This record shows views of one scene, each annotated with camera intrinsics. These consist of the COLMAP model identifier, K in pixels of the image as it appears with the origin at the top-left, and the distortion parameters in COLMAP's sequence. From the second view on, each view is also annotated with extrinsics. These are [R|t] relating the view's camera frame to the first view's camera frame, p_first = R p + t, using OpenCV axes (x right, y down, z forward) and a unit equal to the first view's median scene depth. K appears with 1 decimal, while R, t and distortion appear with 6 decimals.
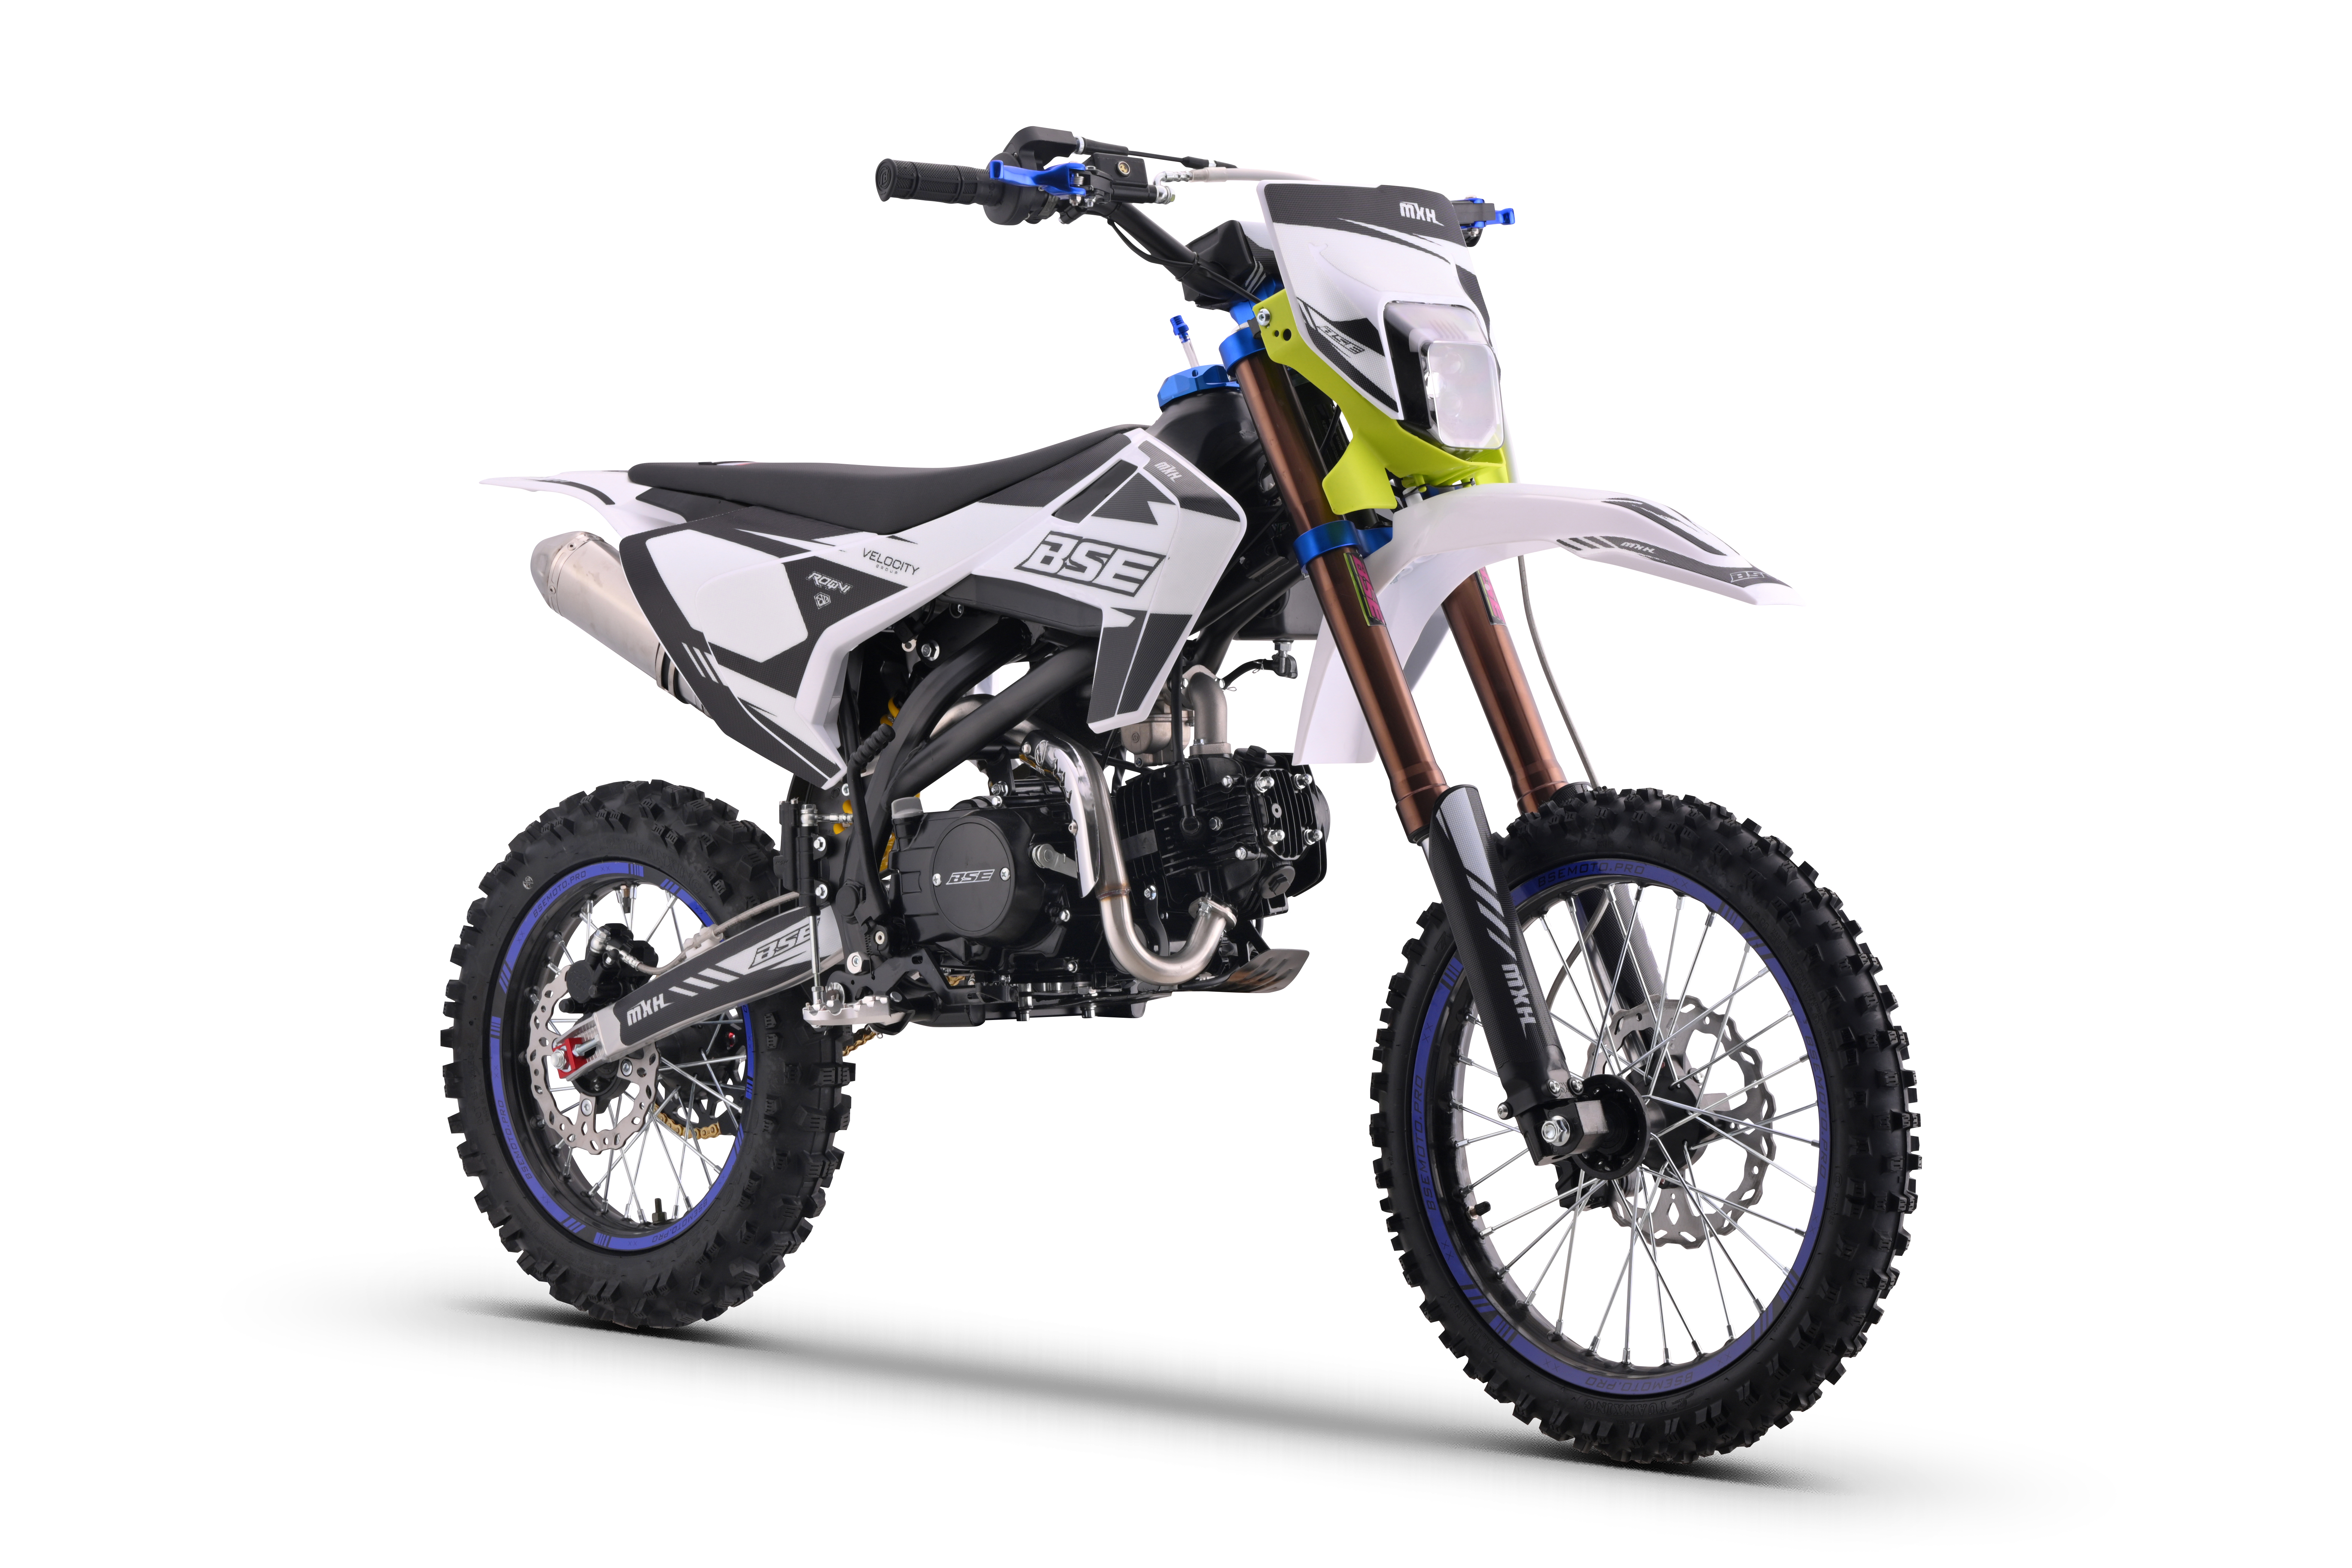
lens RADIAL K [[6441.5, 0, 1176.0], [0, 6441.5, 784.0], [0, 0, 1]] dist [-0.049266, -0.136466]
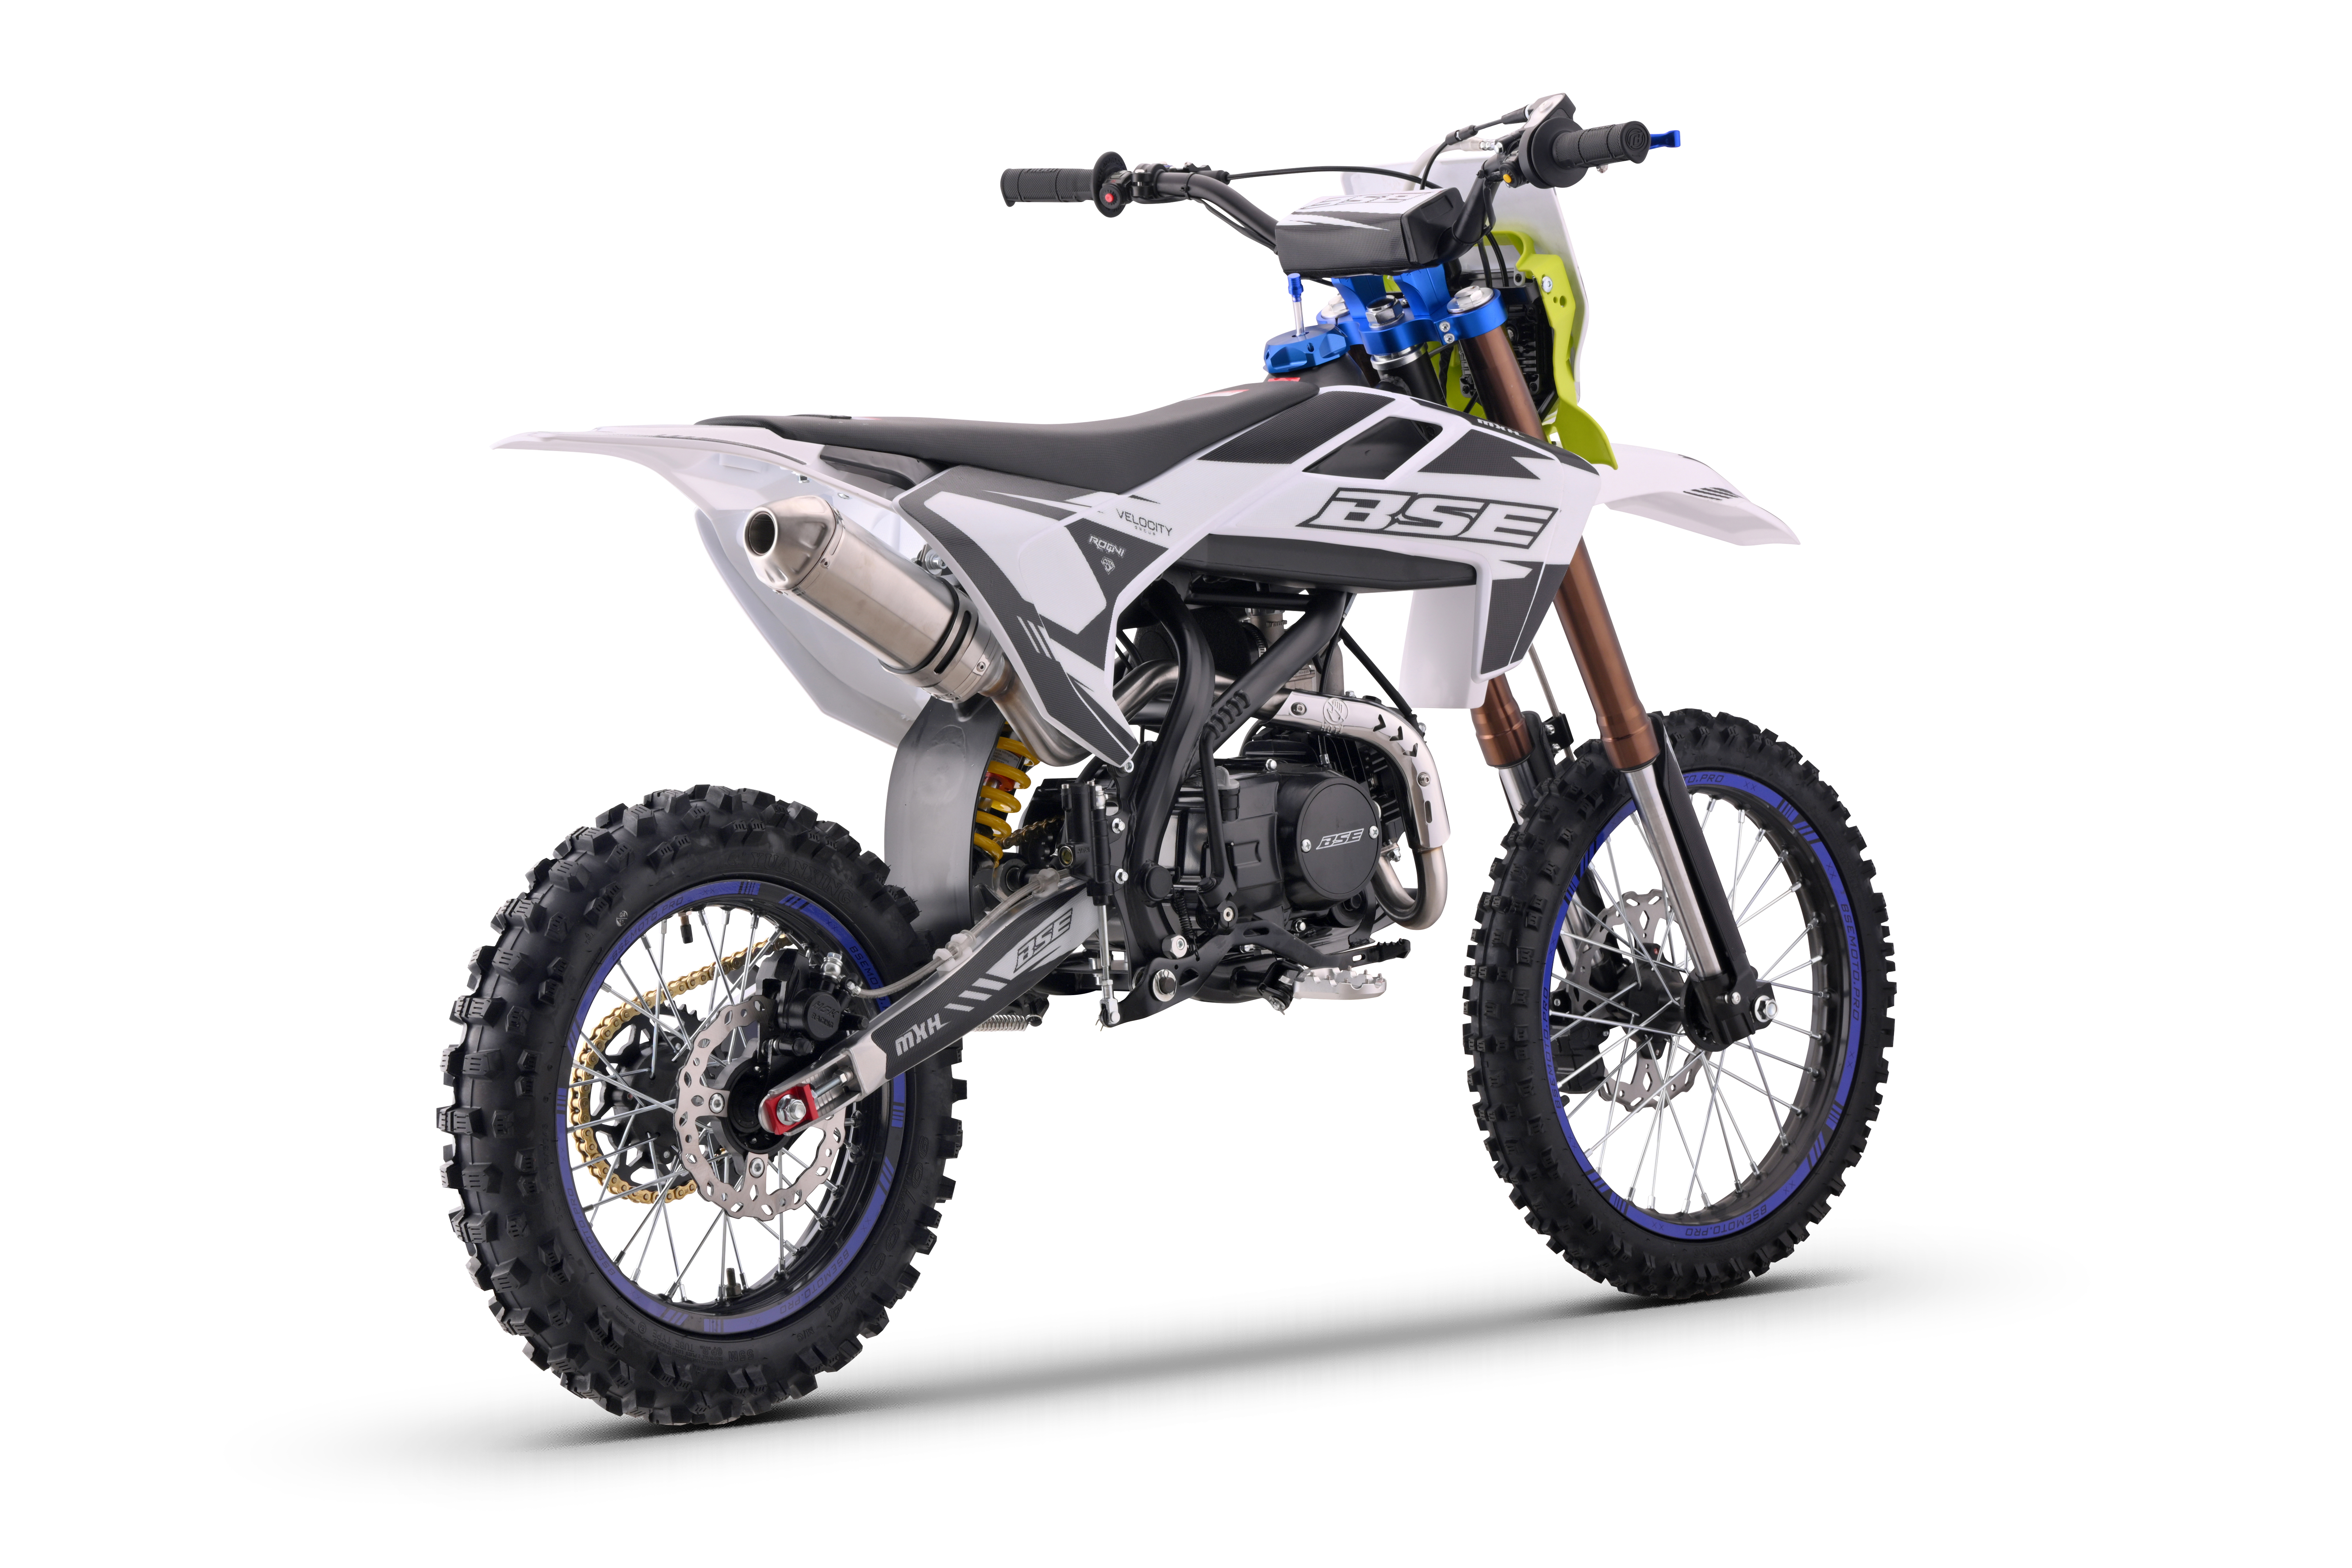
lens RADIAL K [[6441.0, 0, 1176.0], [0, 6441.0, 784.0], [0, 0, 1]] dist [-0.049266, -0.136466]
pose [[0.097781, -0.046114, 0.994139, -1.008293], [0.052172, 0.997790, 0.041152, -0.035649], [-0.993840, 0.047842, 0.099971, 0.921481]]
